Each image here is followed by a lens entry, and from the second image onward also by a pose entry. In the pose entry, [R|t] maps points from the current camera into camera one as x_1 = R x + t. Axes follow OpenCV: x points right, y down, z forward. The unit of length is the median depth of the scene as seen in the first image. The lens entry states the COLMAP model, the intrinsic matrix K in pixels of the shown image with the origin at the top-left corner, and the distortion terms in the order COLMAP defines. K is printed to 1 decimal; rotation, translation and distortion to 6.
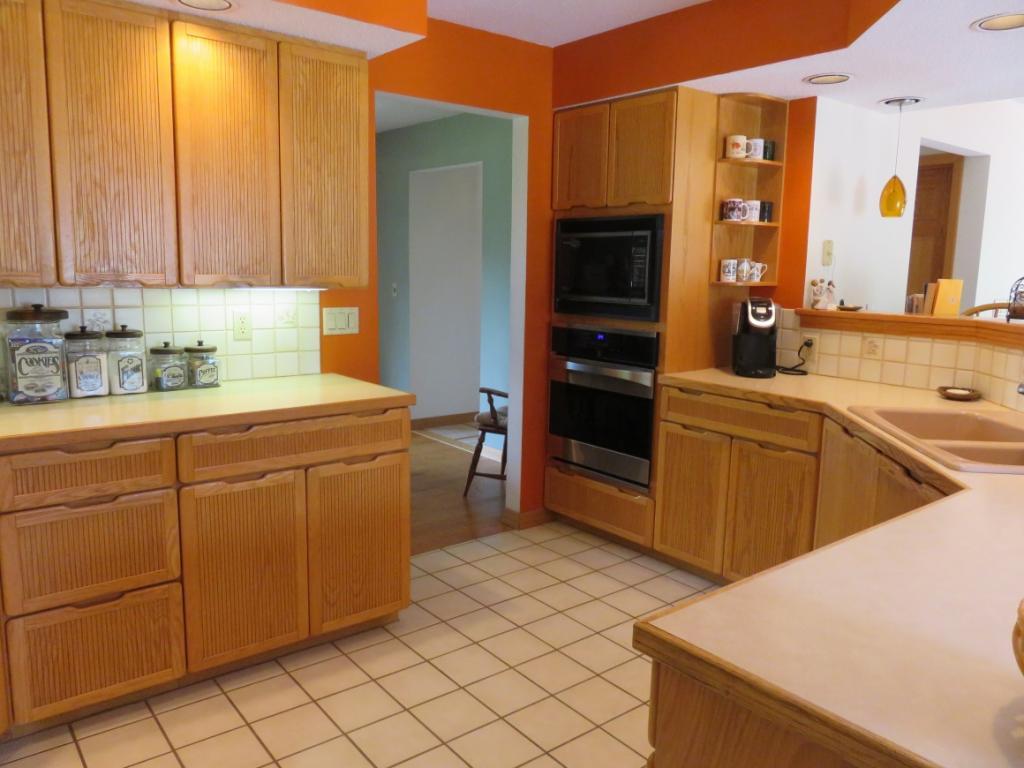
lens RADIAL K [[765.6, 0, 510.3], [0, 765.6, 378.1], [0, 0, 1]] dist [-0.010876, 0.007918]
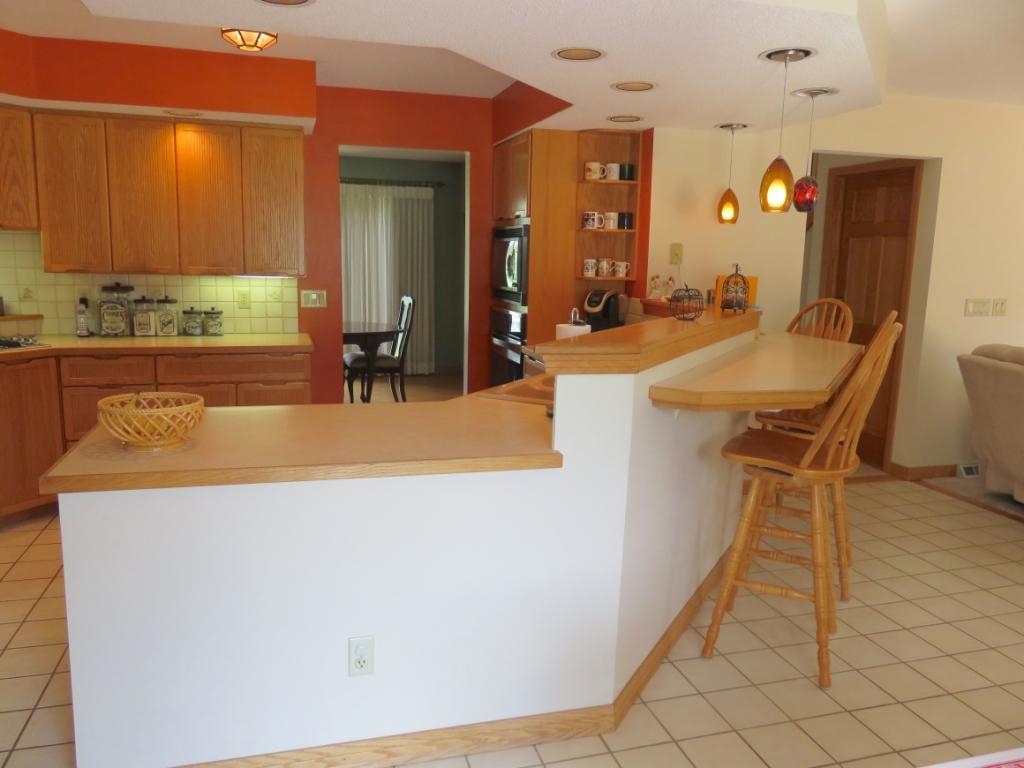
lens RADIAL K [[765.6, 0, 510.3], [0, 765.6, 378.1], [0, 0, 1]] dist [-0.010876, 0.007918]
pose [[0.926620, 0.062681, -0.370739, 0.739289], [-0.060041, 0.998021, 0.018670, 0.031461], [0.371176, 0.004959, 0.928549, -0.267777]]
